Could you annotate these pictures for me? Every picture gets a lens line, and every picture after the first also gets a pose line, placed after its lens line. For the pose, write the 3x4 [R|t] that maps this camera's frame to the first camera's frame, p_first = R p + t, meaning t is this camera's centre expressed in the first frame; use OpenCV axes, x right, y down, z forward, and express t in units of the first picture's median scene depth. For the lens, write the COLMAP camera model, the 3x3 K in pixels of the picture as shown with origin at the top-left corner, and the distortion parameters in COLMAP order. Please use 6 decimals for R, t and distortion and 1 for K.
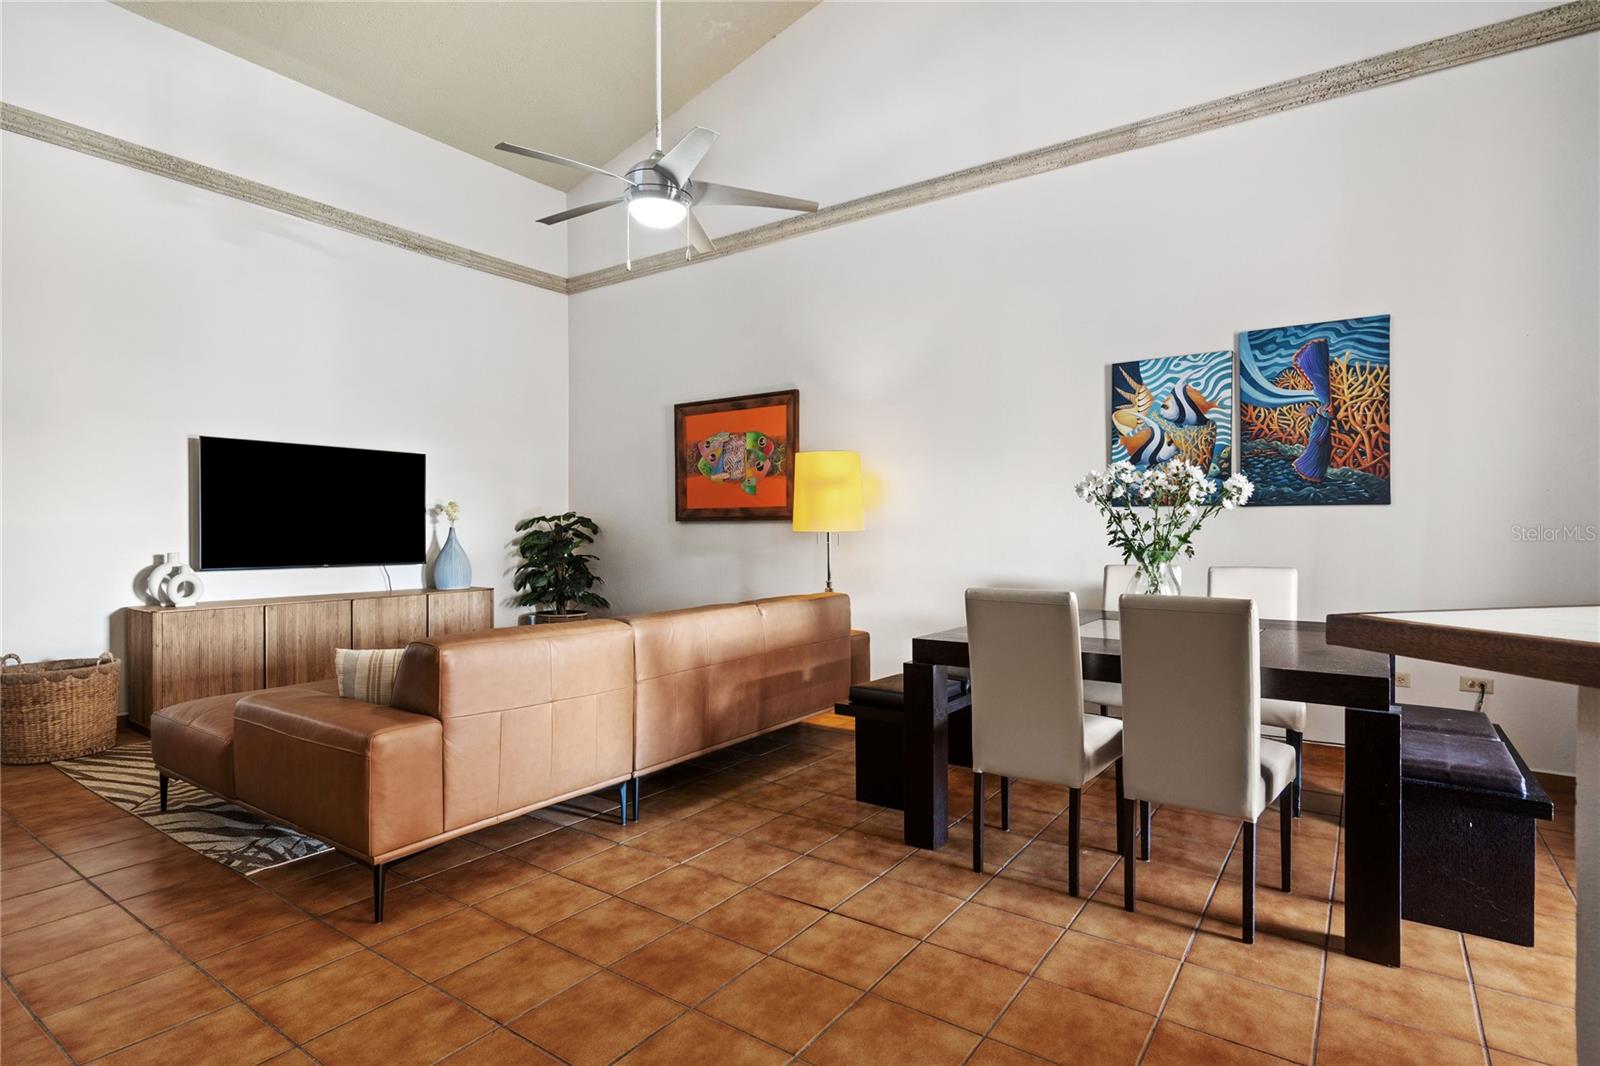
lens RADIAL K [[811.6, 0, 800.0], [0, 811.6, 533.0], [0, 0, 1]] dist [0.001723, 0.000418]
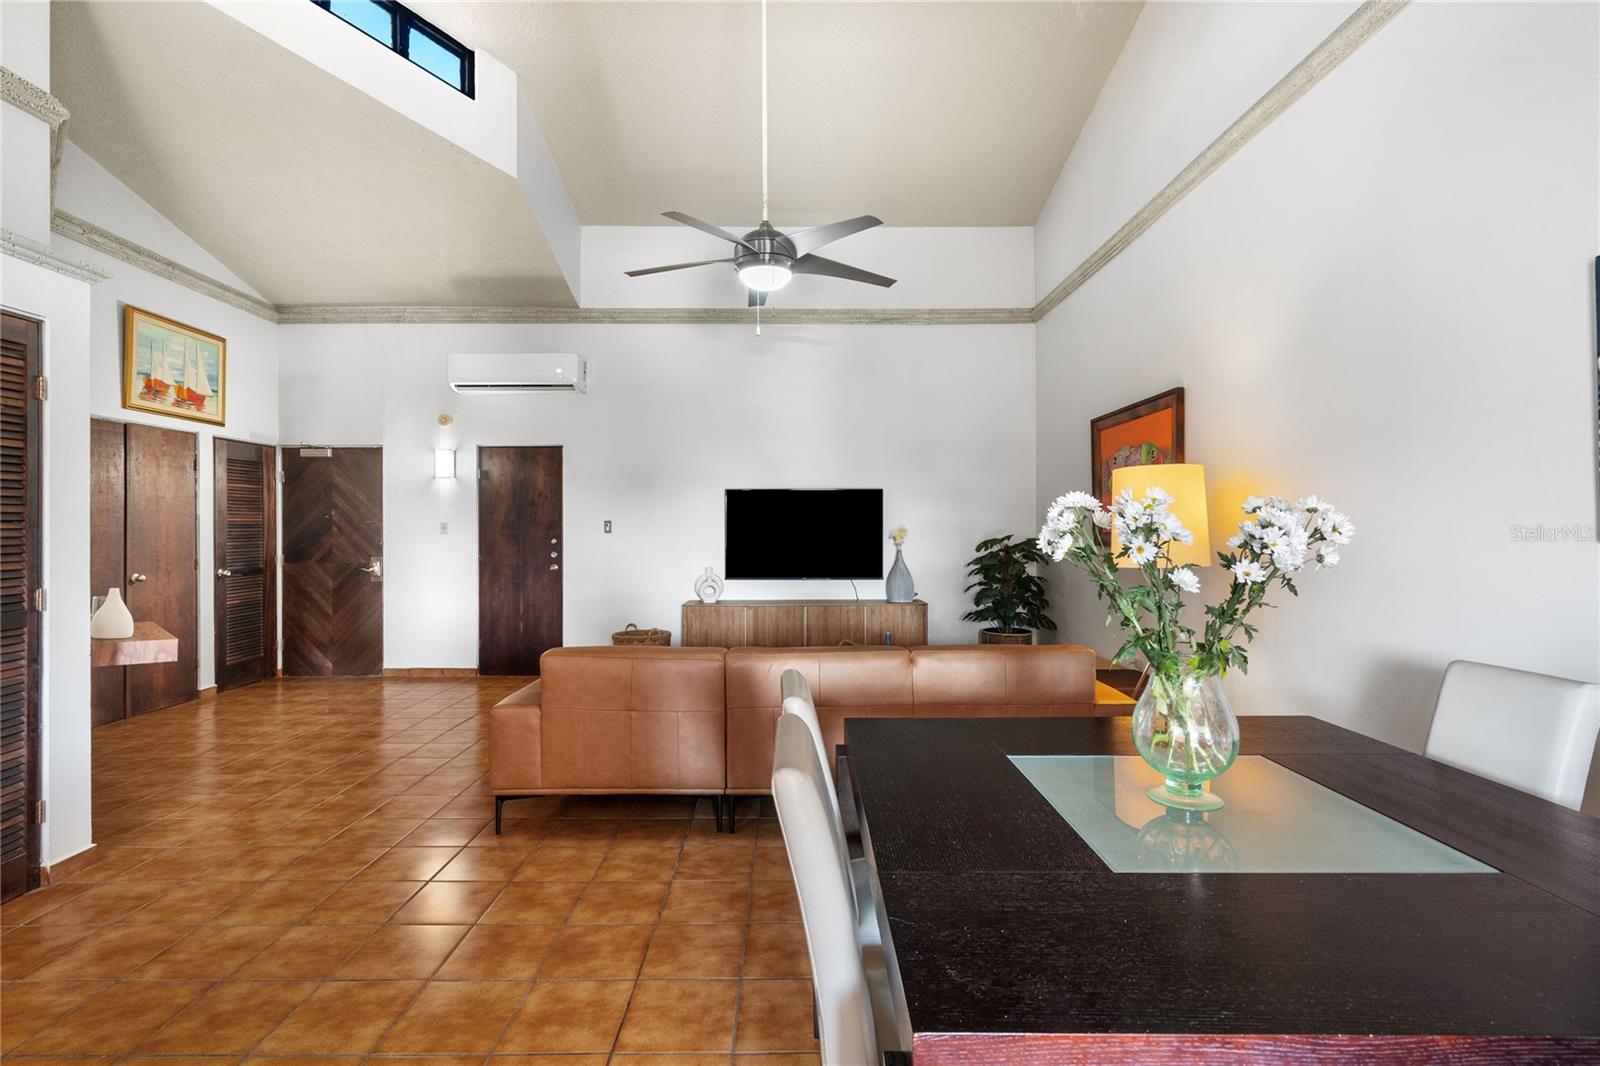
lens RADIAL K [[728.8, 0, 795.5], [0, 728.8, 529.1], [0, 0, 1]] dist [-0.000984, 0.000301]
pose [[0.584182, -0.006611, -0.811596, 0.424134], [0.000723, 0.999971, -0.007625, -0.035052], [0.811623, 0.003867, 0.584169, 0.312118]]
